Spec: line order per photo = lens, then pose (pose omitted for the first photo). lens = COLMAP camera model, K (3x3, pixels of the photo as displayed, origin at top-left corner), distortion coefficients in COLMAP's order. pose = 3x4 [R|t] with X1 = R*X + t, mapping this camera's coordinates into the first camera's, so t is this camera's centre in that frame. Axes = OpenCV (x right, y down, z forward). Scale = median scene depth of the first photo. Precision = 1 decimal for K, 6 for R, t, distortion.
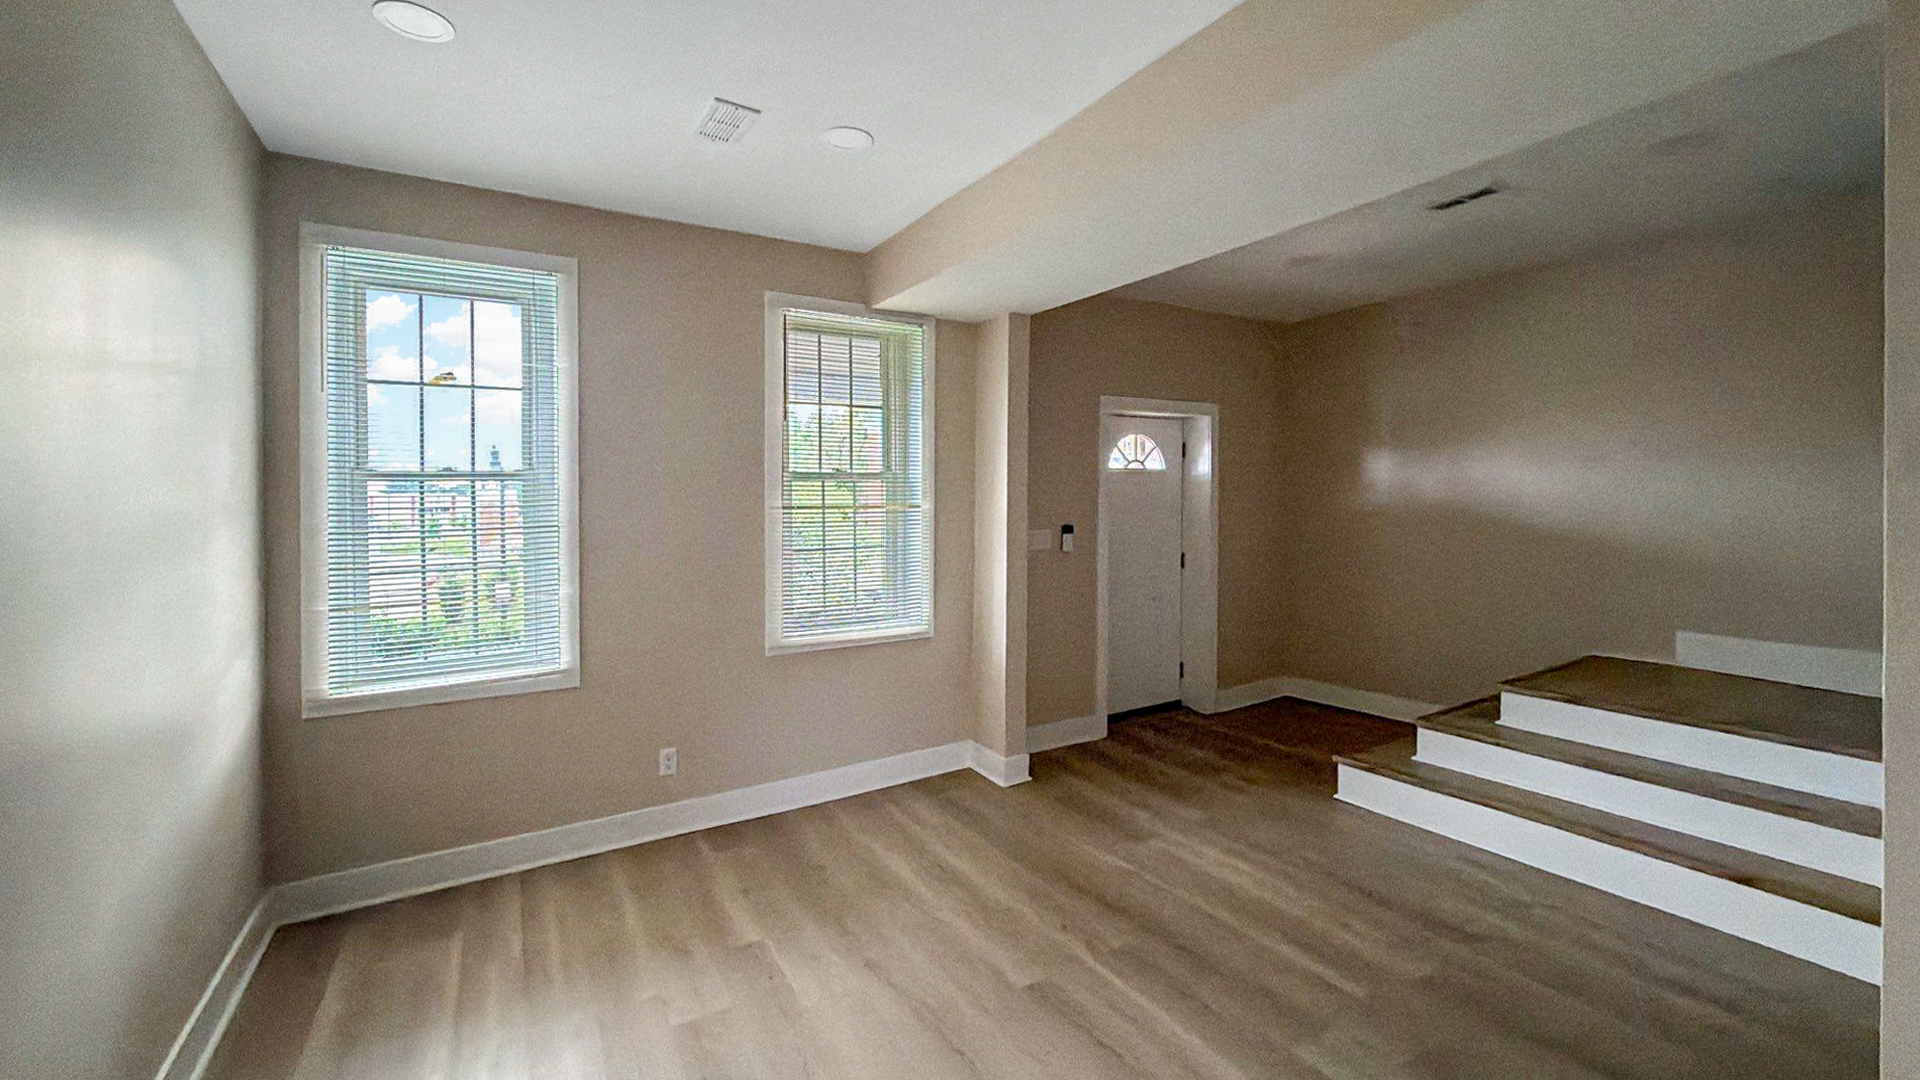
lens RADIAL K [[772.9, 0, 957.0], [0, 772.9, 504.5], [0, 0, 1]] dist [-0.000135, 0.000011]
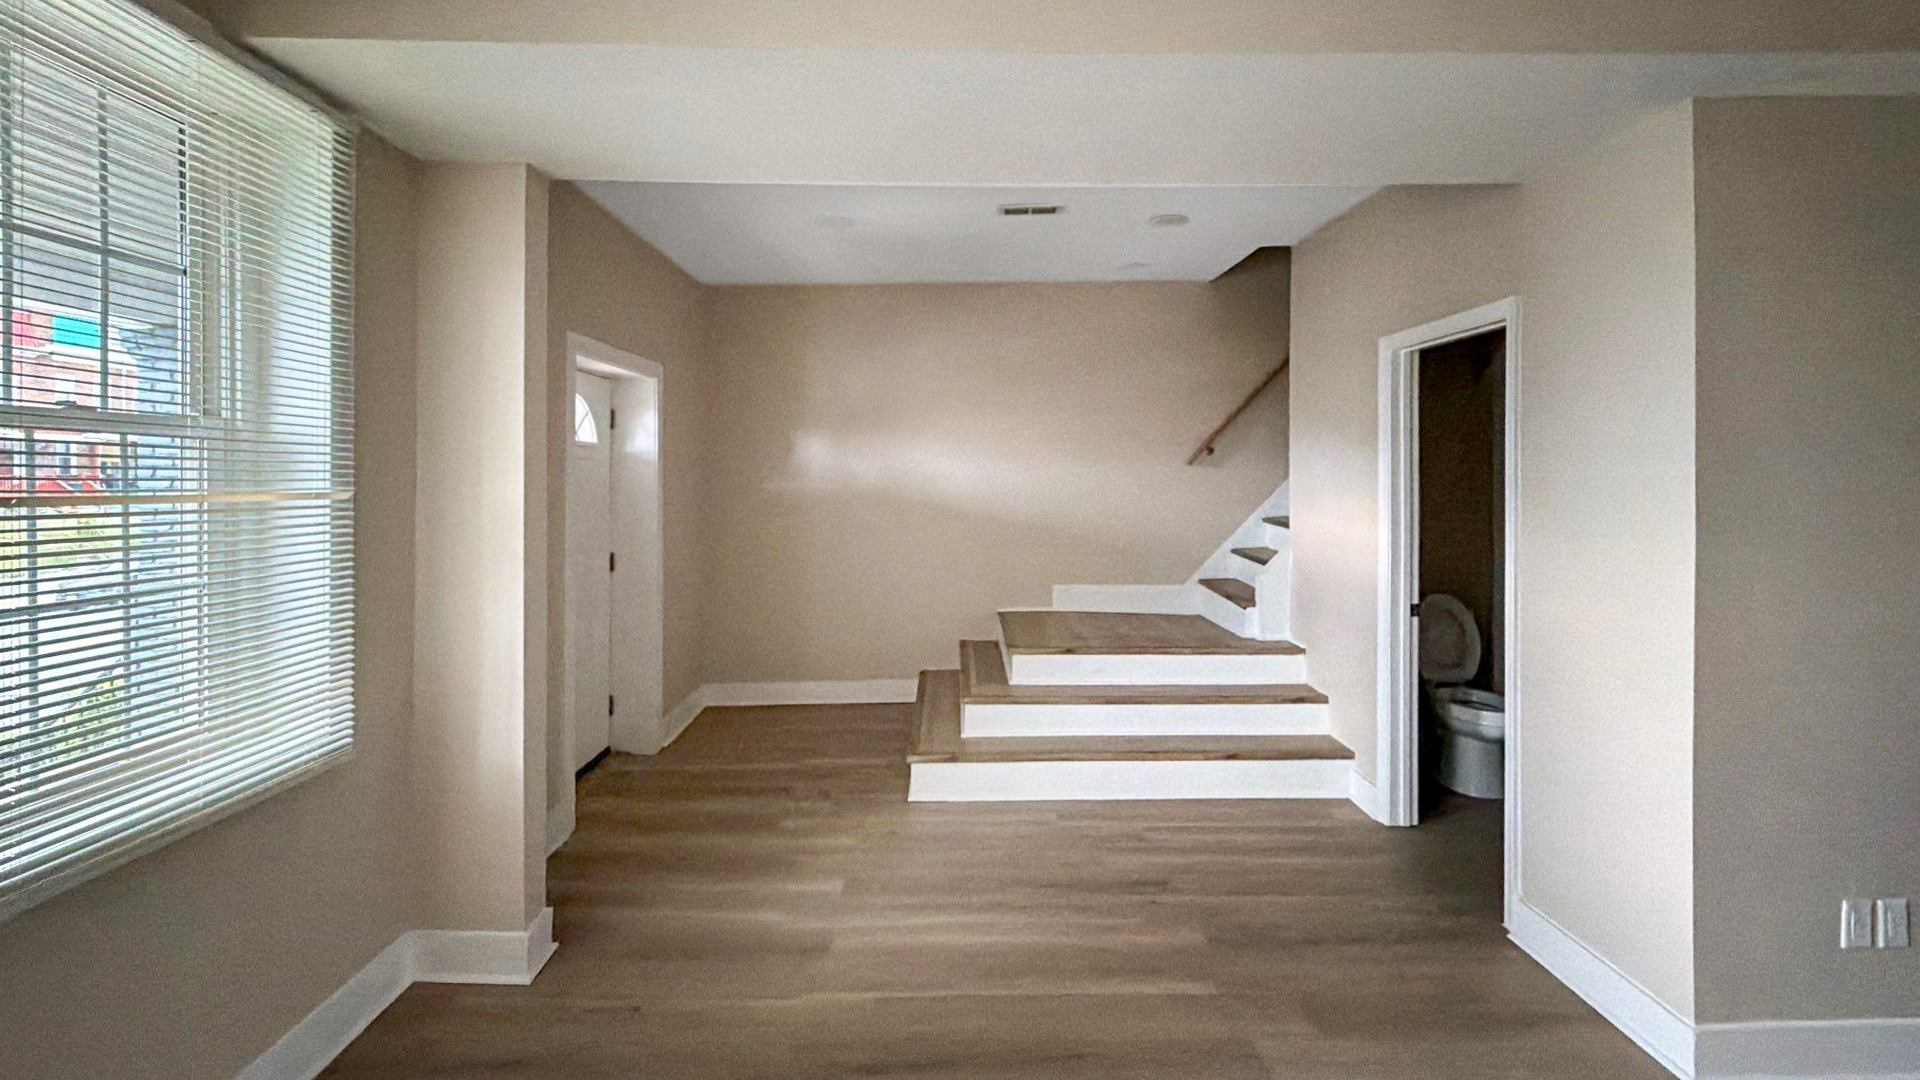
lens RADIAL K [[776.4, 0, 959.9], [0, 776.4, 484.5], [0, 0, 1]] dist [-0.000094, 0.000066]
pose [[0.507072, 0.002027, 0.861902, -0.267264], [0.000095, 0.999997, -0.002407, -0.004150], [-0.861904, 0.001302, 0.507070, 0.415719]]
